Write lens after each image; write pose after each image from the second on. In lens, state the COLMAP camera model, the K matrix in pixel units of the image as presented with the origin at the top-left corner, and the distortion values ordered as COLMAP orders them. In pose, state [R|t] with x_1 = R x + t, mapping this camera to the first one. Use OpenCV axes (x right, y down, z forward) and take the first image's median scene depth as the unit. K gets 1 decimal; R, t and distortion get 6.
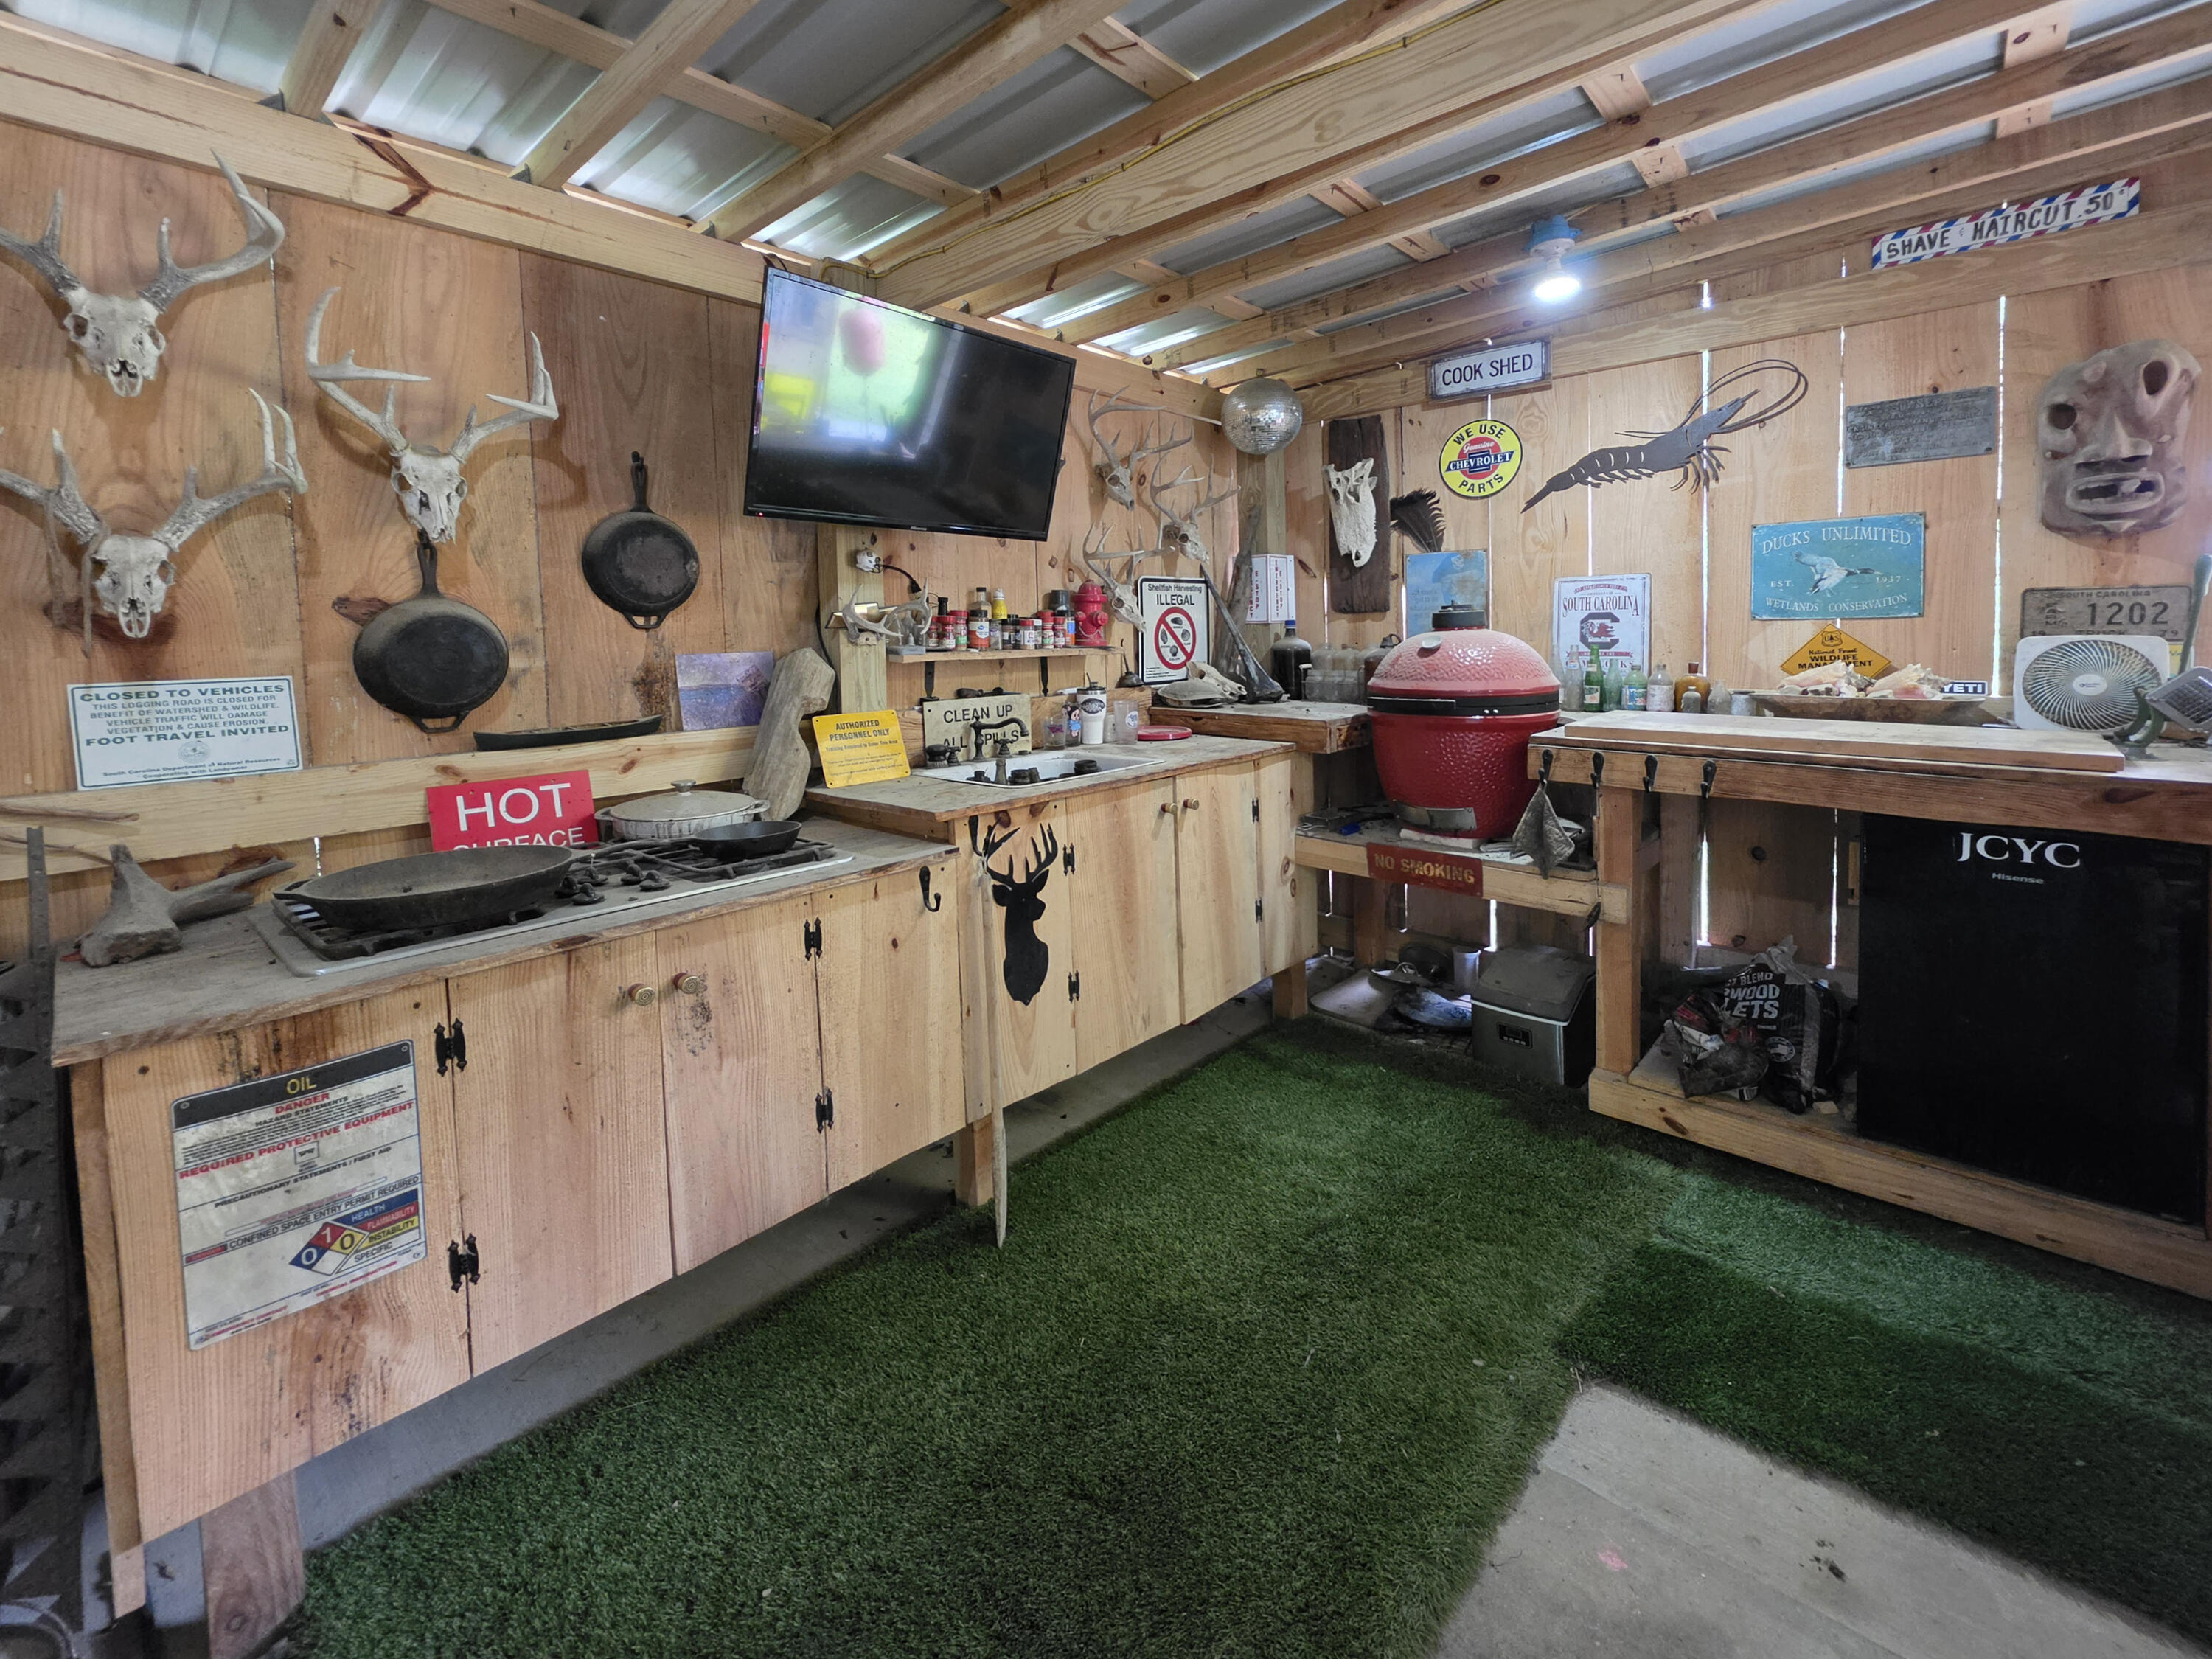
lens RADIAL K [[891.9, 0, 1155.0], [0, 891.9, 711.2], [0, 0, 1]] dist [-0.002471, 0.000624]
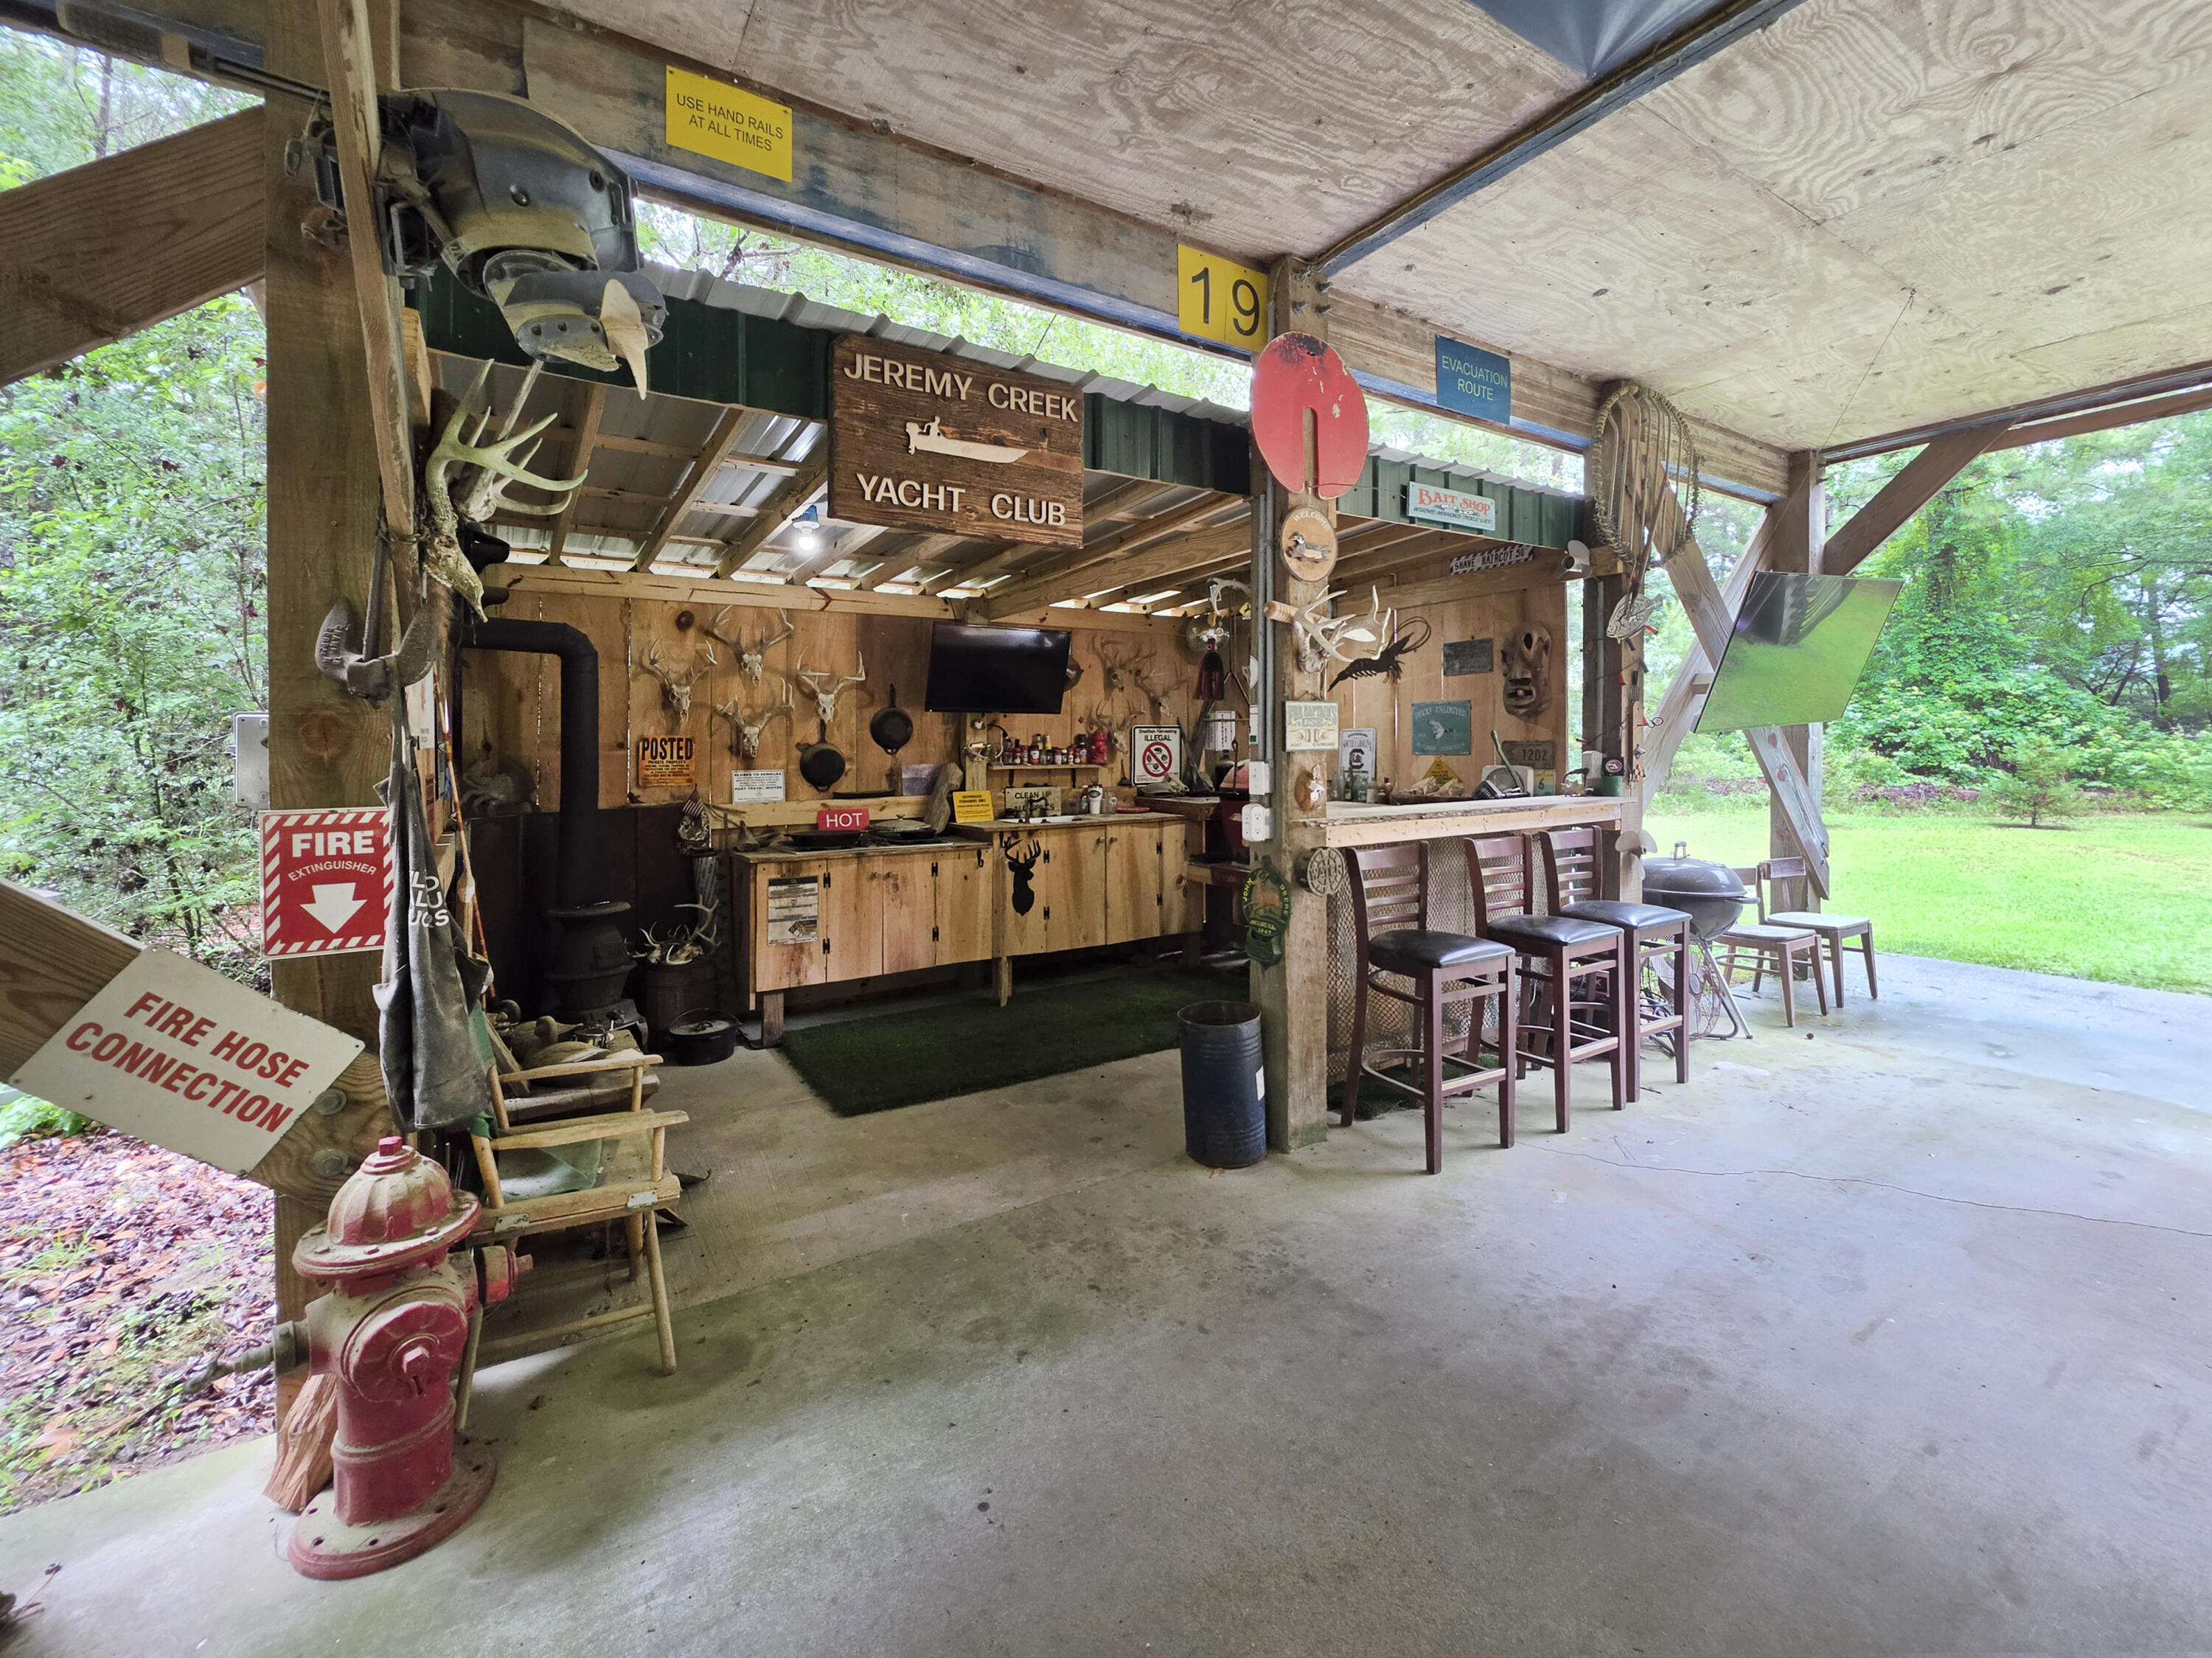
lens RADIAL K [[937.5, 0, 1070.3], [0, 937.5, 757.2], [0, 0, 1]] dist [-0.003538, -0.000065]
pose [[0.931736, 0.012093, -0.362936, 0.817375], [-0.039420, 0.996907, -0.067985, 0.072392], [0.360992, 0.077651, 0.929331, -1.212551]]
